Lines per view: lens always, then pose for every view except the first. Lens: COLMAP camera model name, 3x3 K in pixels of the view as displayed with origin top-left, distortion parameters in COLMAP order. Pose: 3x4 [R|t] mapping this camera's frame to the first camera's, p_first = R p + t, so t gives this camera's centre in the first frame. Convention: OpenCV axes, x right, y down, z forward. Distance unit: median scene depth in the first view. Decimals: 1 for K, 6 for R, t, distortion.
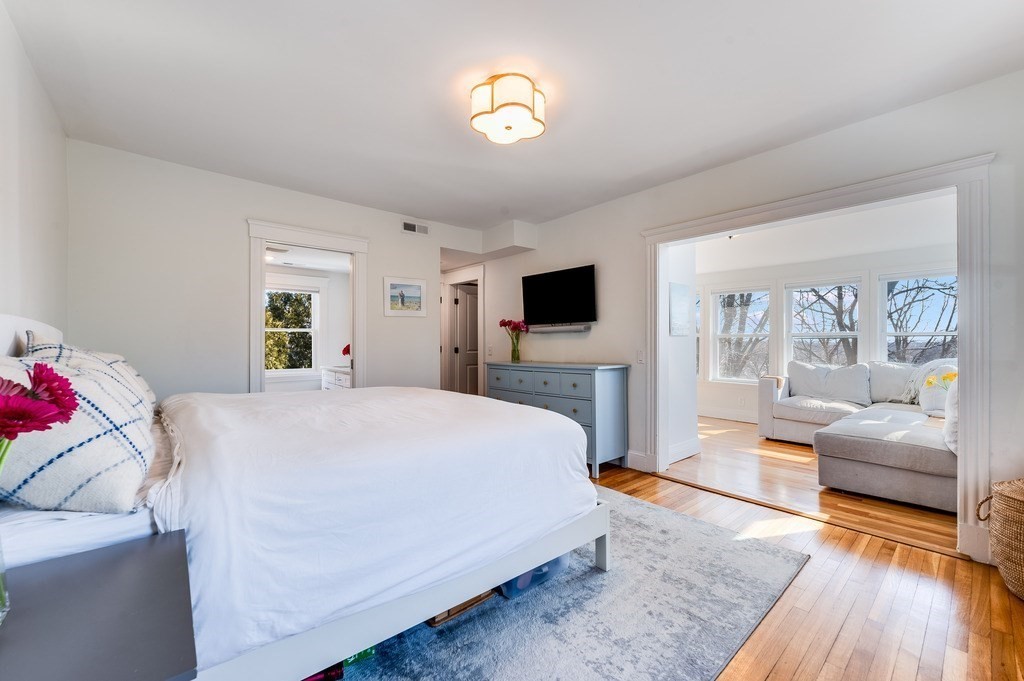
lens RADIAL K [[411.9, 0, 511.2], [0, 411.9, 341.0], [0, 0, 1]] dist [0.001657, -0.001274]
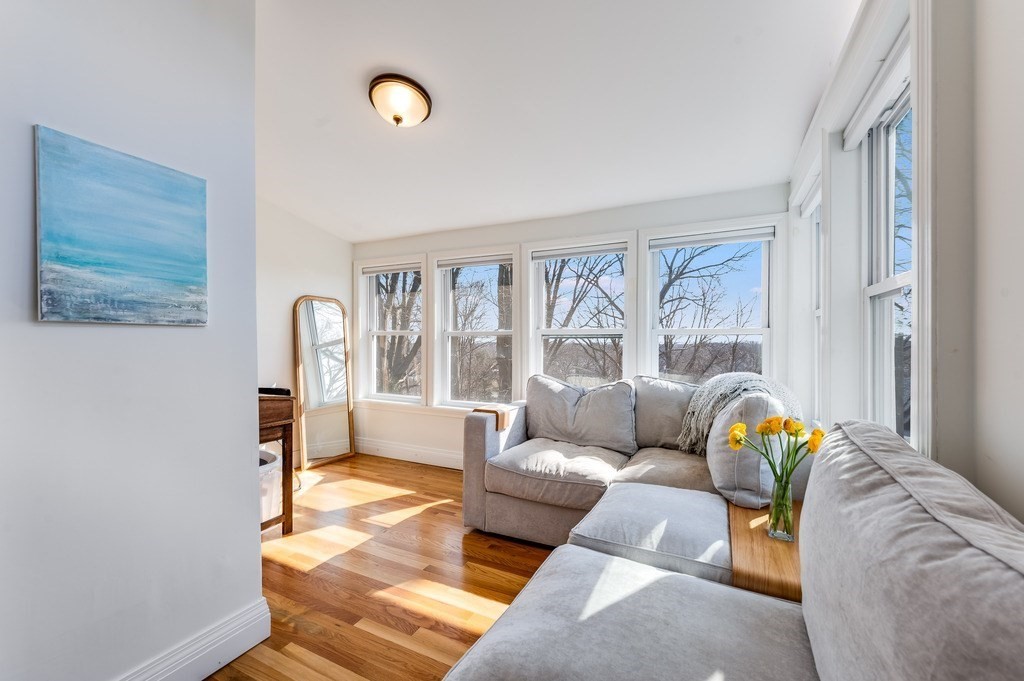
lens RADIAL K [[411.9, 0, 514.9], [0, 411.9, 343.5], [0, 0, 1]] dist [0.001657, -0.001274]
pose [[0.919742, 0.004816, 0.392495, 0.082828], [-0.007441, 0.999959, 0.005166, -0.000086], [-0.392454, -0.007673, 0.919740, 0.090857]]
